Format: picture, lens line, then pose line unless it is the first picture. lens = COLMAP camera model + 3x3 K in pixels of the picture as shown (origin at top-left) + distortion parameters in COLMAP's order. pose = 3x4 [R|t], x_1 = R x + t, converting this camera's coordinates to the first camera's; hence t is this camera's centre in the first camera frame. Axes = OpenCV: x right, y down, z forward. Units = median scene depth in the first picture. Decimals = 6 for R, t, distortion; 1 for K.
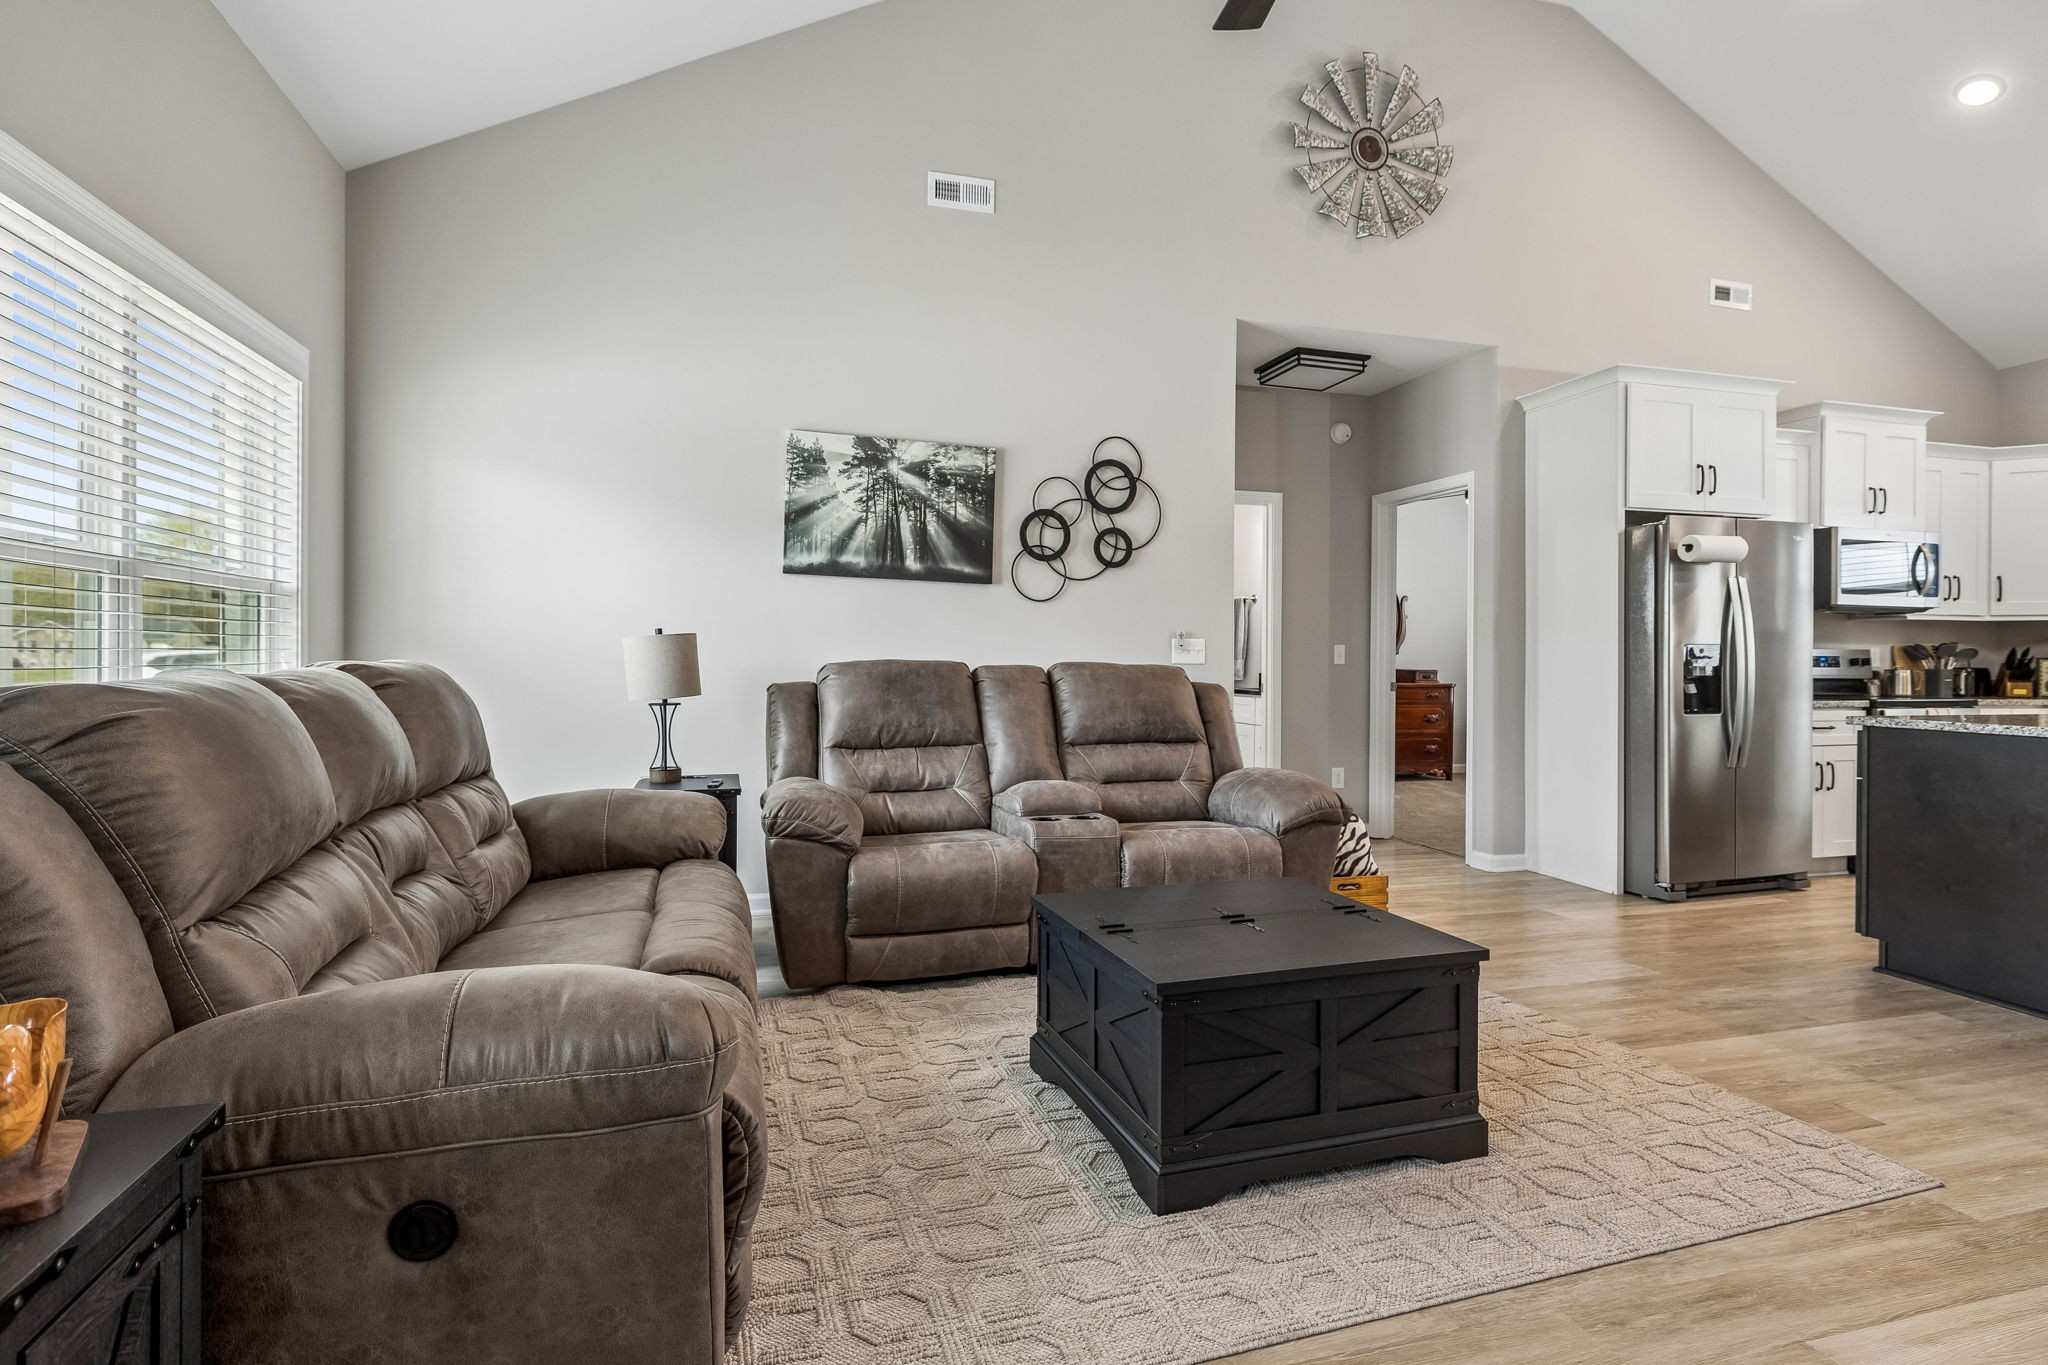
lens RADIAL K [[1050.0, 0, 1042.0], [0, 1050.0, 663.3], [0, 0, 1]] dist [-0.005307, 0.001186]
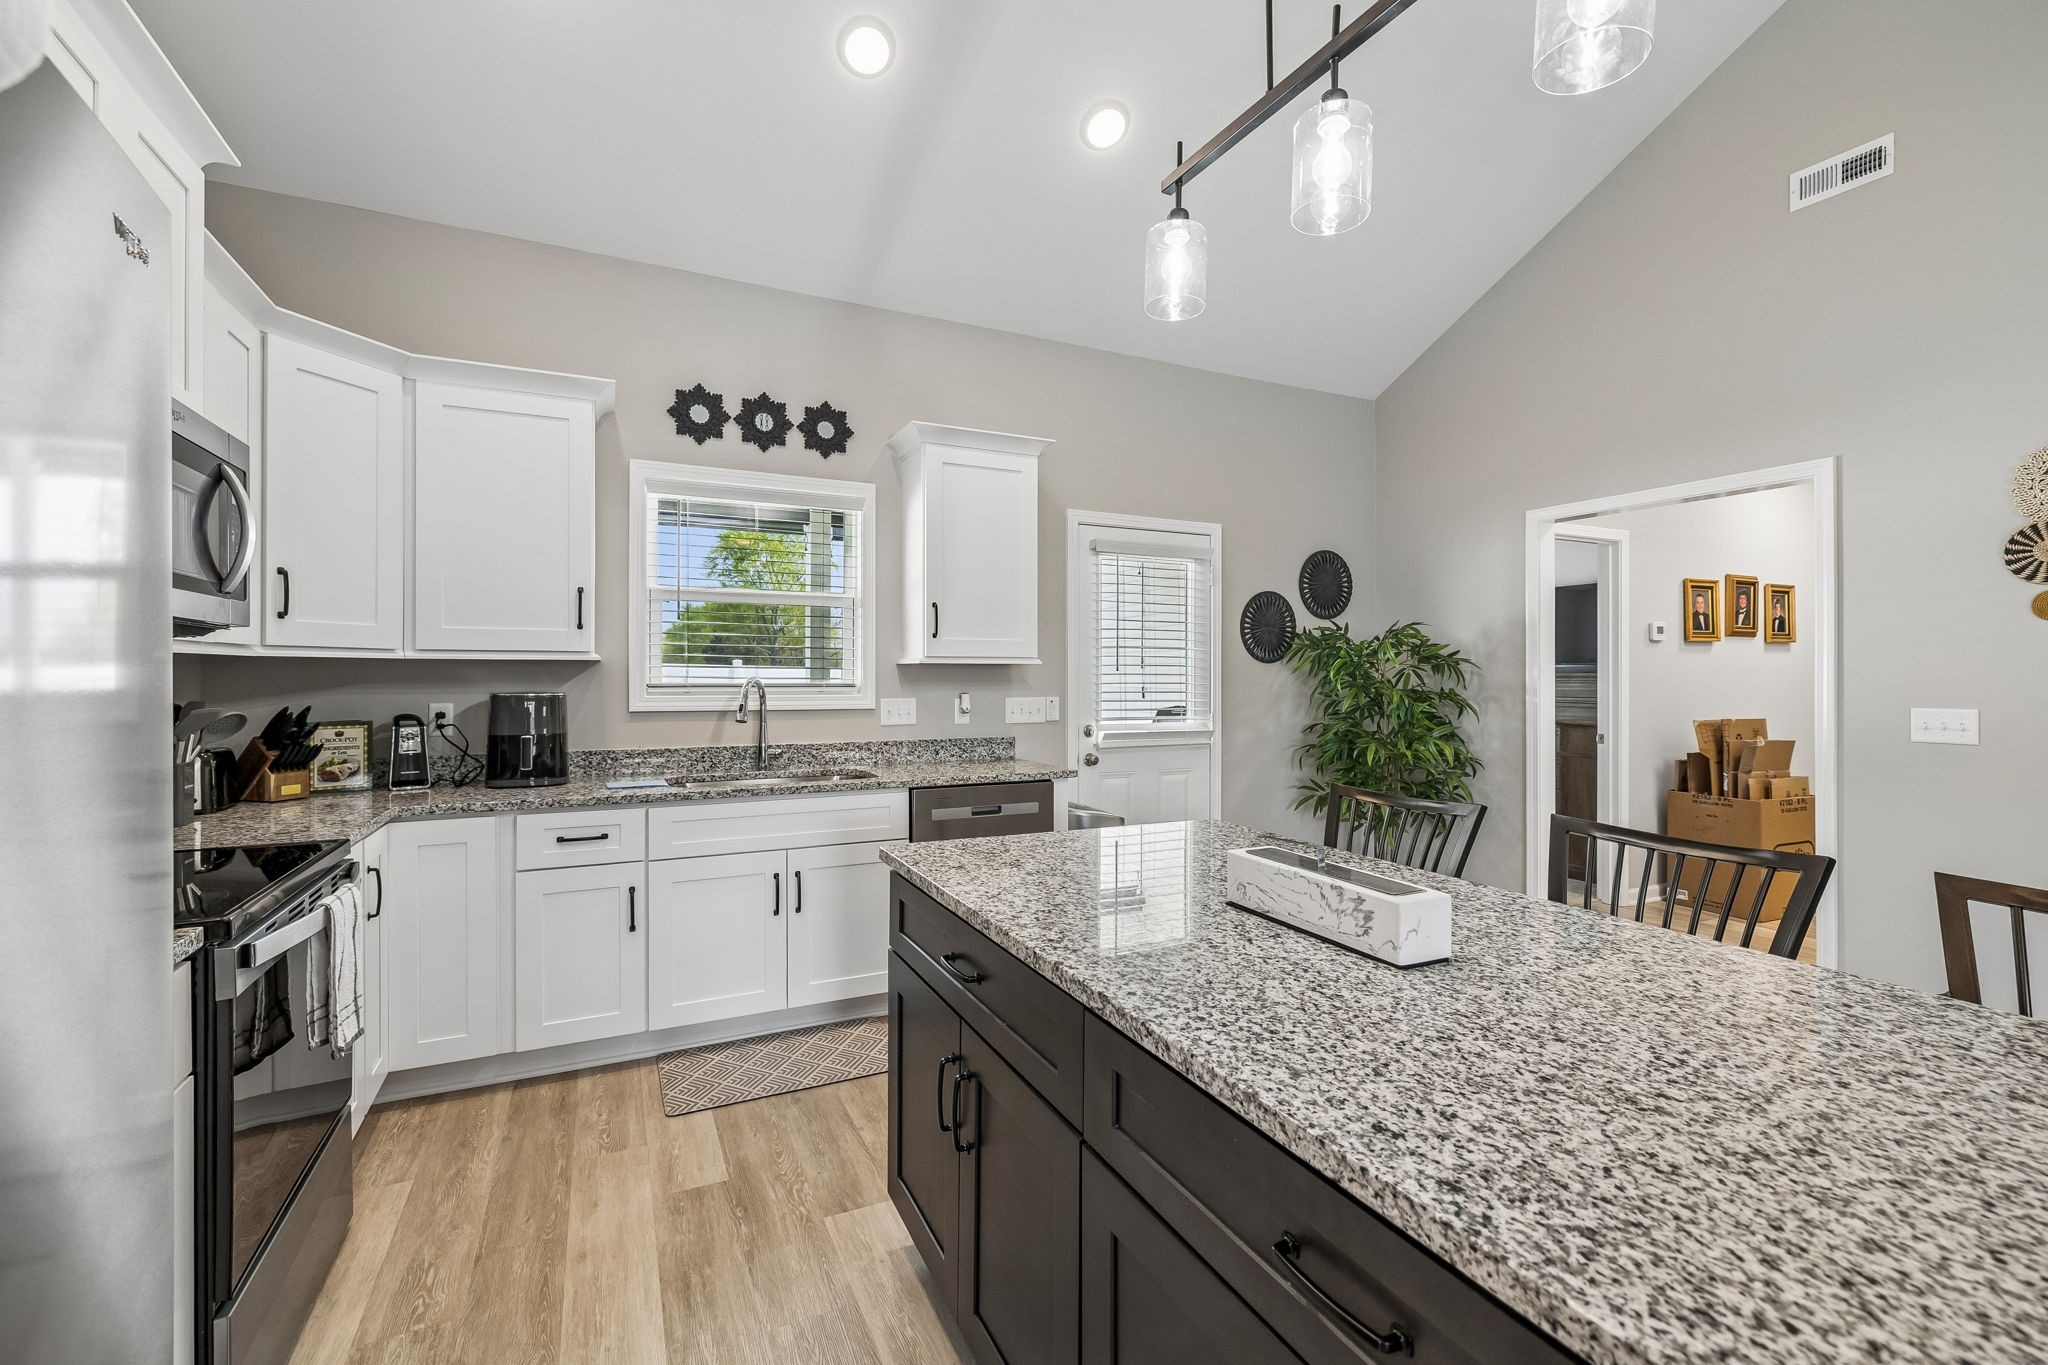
lens RADIAL K [[876.8, 0, 1030.8], [0, 876.8, 671.7], [0, 0, 1]] dist [0.001810, -0.001482]
pose [[-0.164873, -0.002571, 0.986311, 0.589009], [0.000854, 0.999996, 0.002749, -0.045571], [-0.986314, 0.001296, -0.164871, 0.955324]]
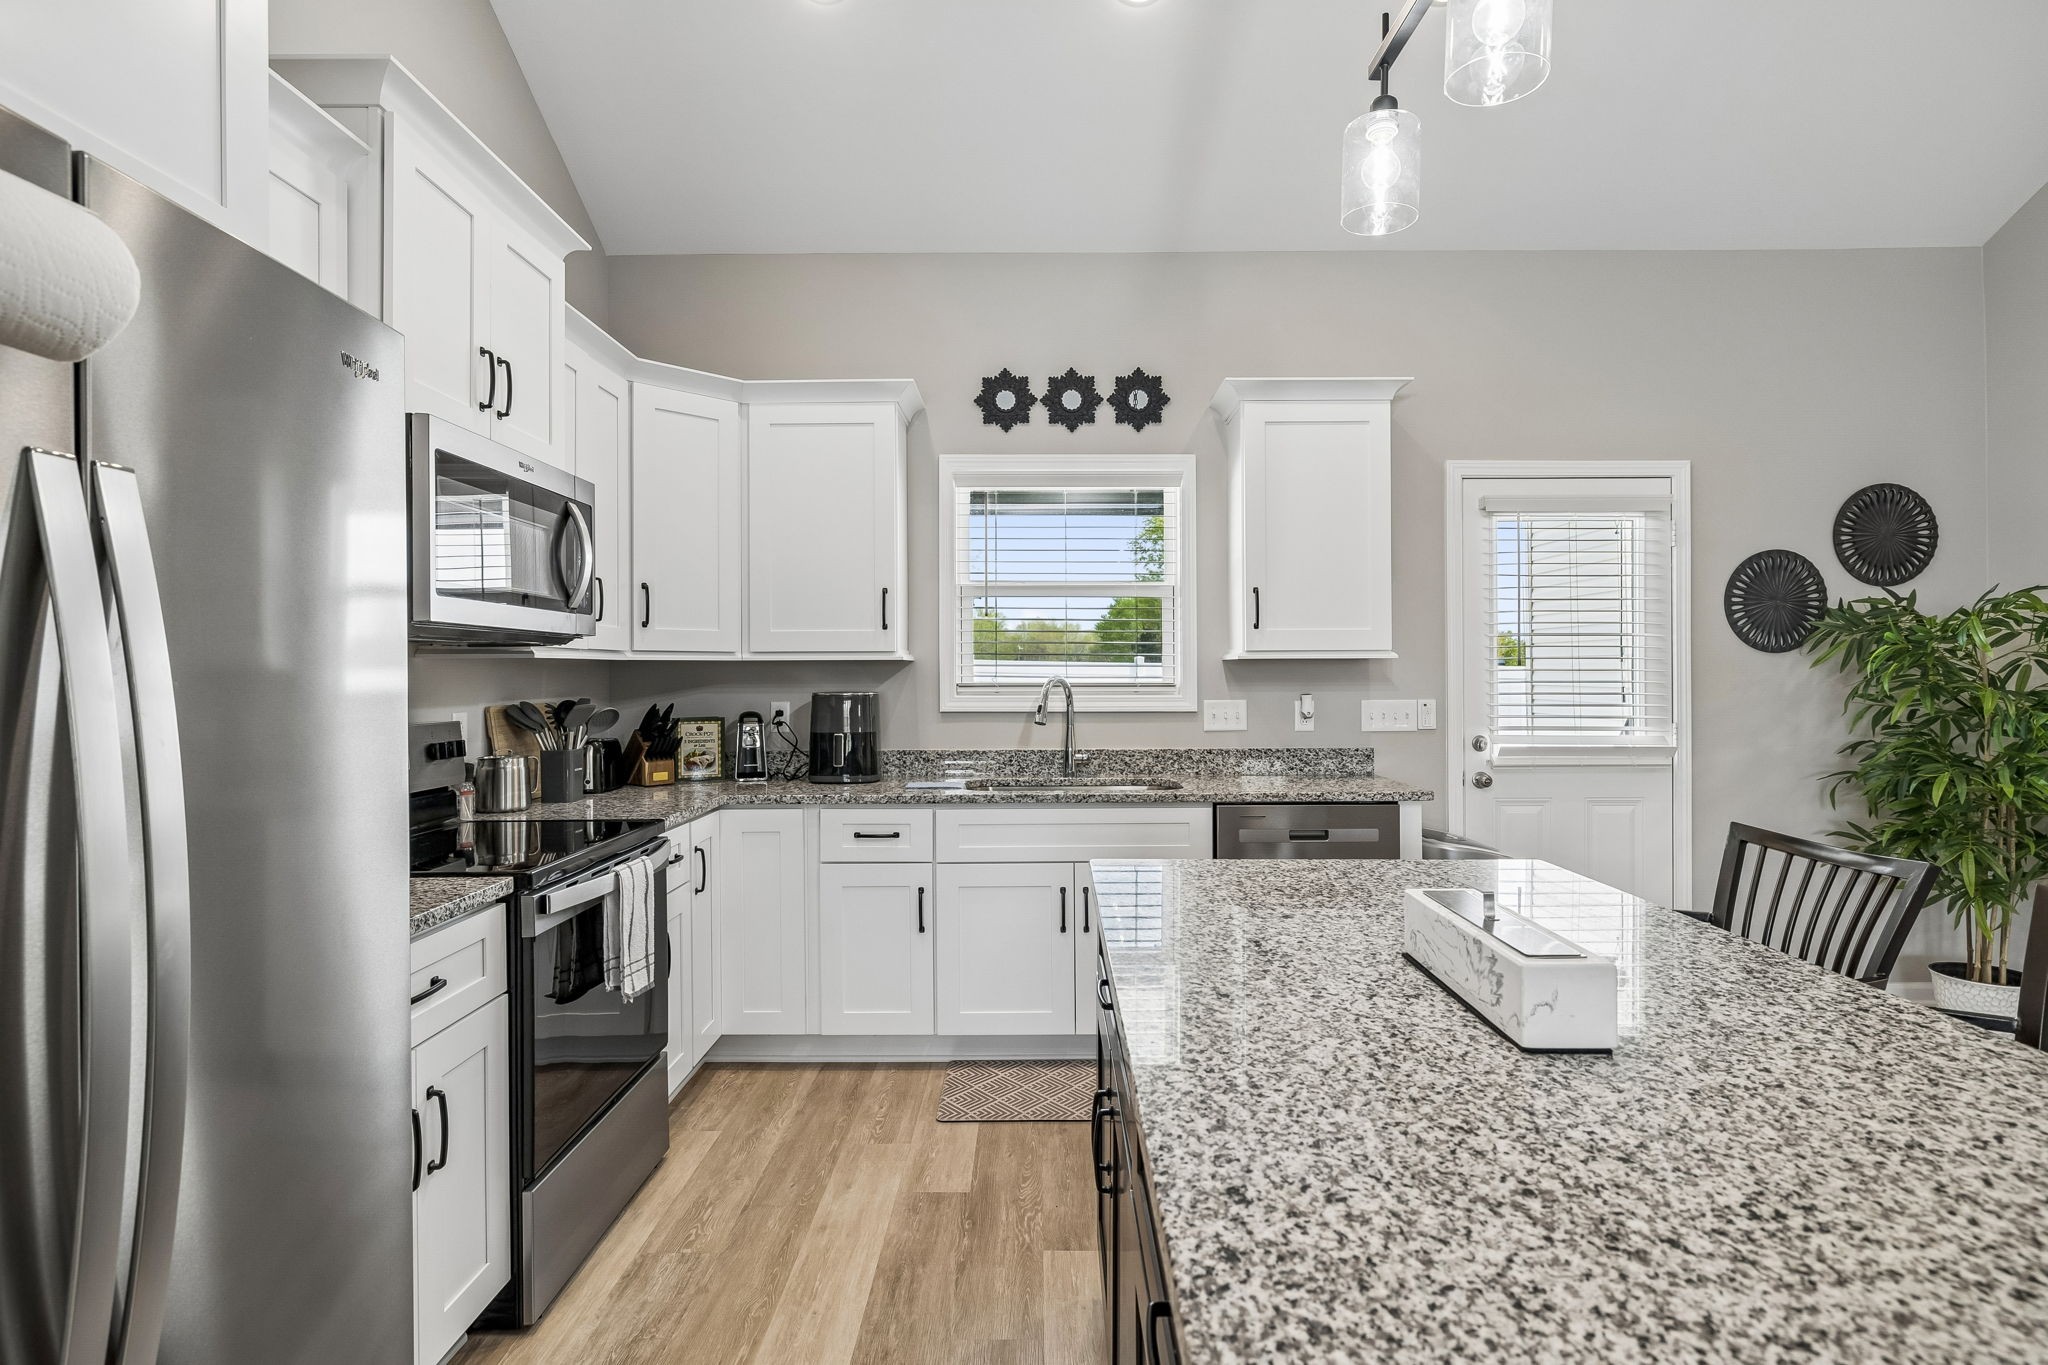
lens RADIAL K [[1050.0, 0, 1045.0], [0, 1050.0, 670.0], [0, 0, 1]] dist [-0.005307, 0.001186]
pose [[0.287678, -0.004157, 0.957718, 0.564467], [0.009439, 0.999954, 0.001505, -0.045309], [-0.957681, 0.008607, 0.287704, 0.829335]]
